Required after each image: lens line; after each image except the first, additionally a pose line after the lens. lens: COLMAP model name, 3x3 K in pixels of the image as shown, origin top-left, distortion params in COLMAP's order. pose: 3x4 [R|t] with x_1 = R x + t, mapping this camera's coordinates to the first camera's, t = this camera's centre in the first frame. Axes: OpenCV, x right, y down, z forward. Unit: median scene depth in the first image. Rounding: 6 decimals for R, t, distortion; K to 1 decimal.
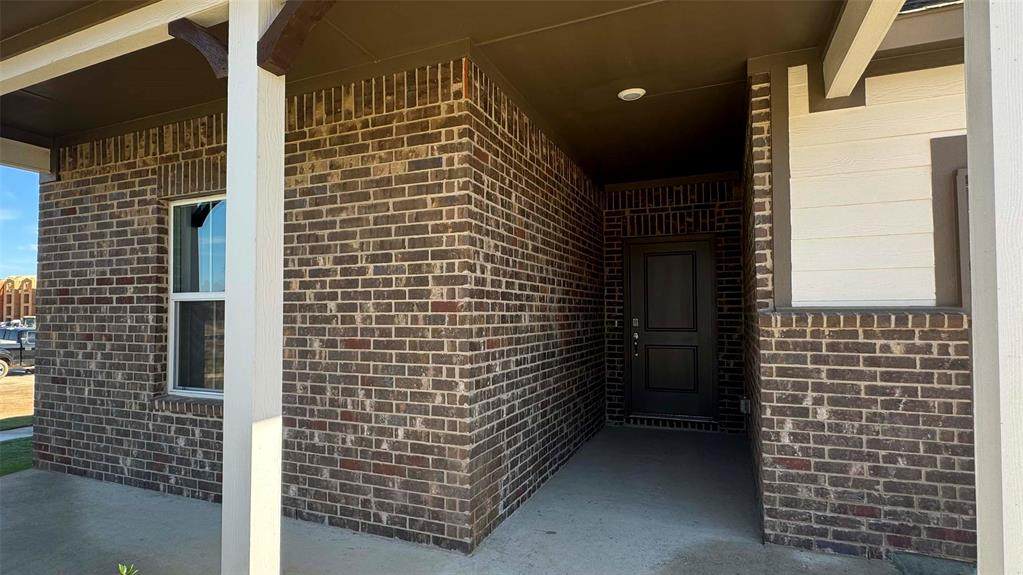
lens RADIAL K [[488.8, 0, 517.0], [0, 488.8, 285.1], [0, 0, 1]] dist [-0.000057, -0.000015]
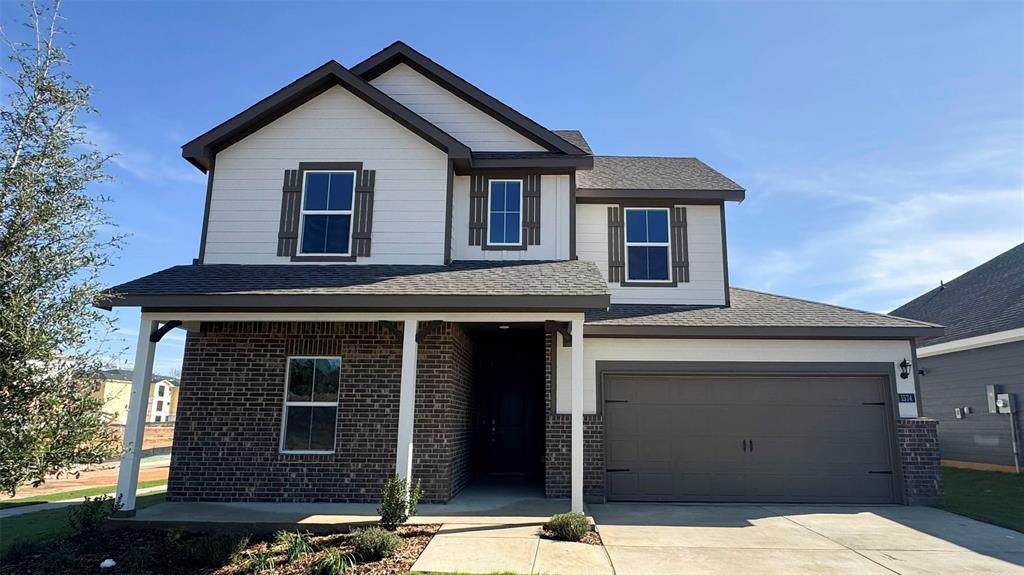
lens RADIAL K [[489.3, 0, 517.5], [0, 489.3, 285.0], [0, 0, 1]] dist [-0.000057, -0.000015]
pose [[0.941094, 0.102696, 0.322173, -0.665357], [-0.032127, 0.975611, -0.217142, -0.061372], [-0.336616, 0.194001, 0.921441, -1.733772]]
